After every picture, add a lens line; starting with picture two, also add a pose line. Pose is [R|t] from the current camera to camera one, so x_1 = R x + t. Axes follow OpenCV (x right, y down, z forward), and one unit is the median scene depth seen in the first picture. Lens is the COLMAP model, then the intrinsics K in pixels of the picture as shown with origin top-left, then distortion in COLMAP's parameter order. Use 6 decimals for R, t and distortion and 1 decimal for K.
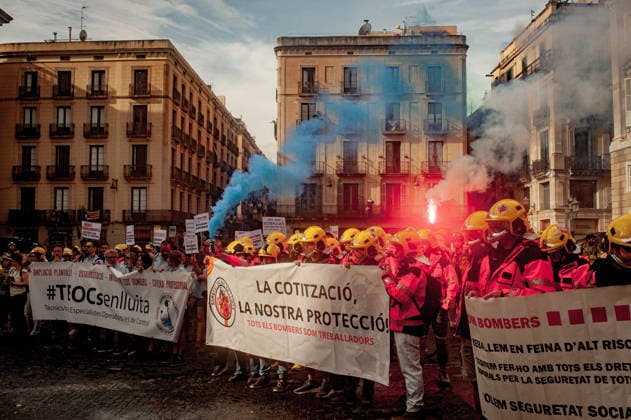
lens RADIAL K [[906.4, 0, 315.2], [0, 906.4, 211.3], [0, 0, 1]] dist [-0.011999, 0.000000]
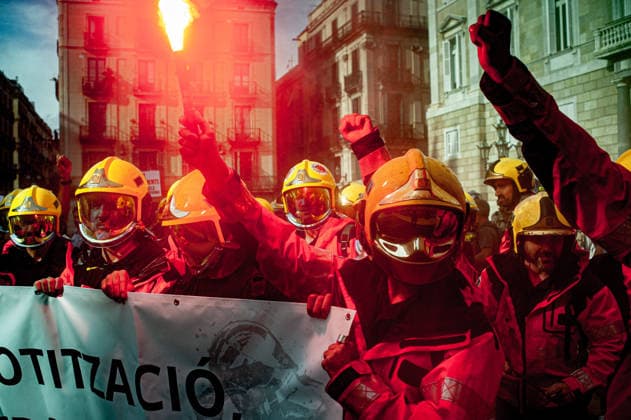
lens RADIAL K [[627.7, 0, 311.3], [0, 627.7, 208.4], [0, 0, 1]] dist [-0.051254, 0.000000]
pose [[0.951163, -0.017145, 0.308212, 0.002334], [0.011290, 0.999720, 0.020772, 0.013727], [-0.308482, -0.016278, 0.951091, 0.375297]]
